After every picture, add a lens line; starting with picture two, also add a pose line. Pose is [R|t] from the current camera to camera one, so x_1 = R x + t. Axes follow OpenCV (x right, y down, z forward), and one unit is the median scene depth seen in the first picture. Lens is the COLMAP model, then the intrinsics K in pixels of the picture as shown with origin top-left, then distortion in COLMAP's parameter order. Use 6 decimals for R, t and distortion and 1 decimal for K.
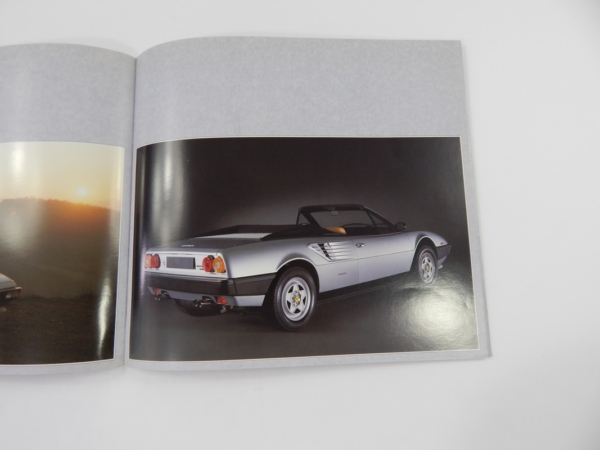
lens RADIAL K [[473.2, 0, 300.0], [0, 473.2, 225.0], [0, 0, 1]] dist [-0.028450, 0.003542]
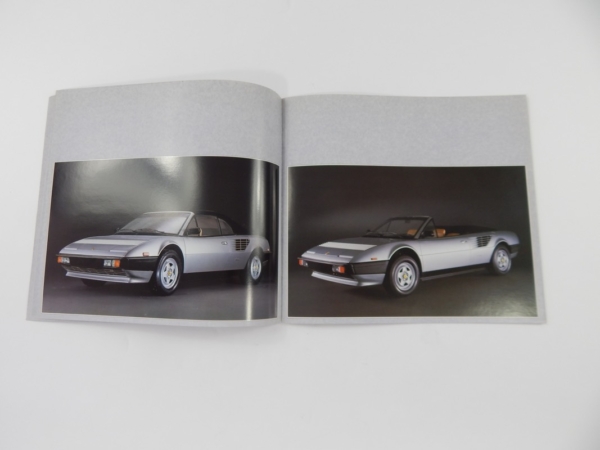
lens RADIAL K [[473.2, 0, 300.0], [0, 473.2, 225.0], [0, 0, 1]] dist [-0.028450, 0.003542]
pose [[0.950655, 0.008274, -0.310140, 0.134854], [0.013155, 0.997670, 0.066939, -0.109396], [0.309972, -0.067715, 0.948331, -0.508507]]
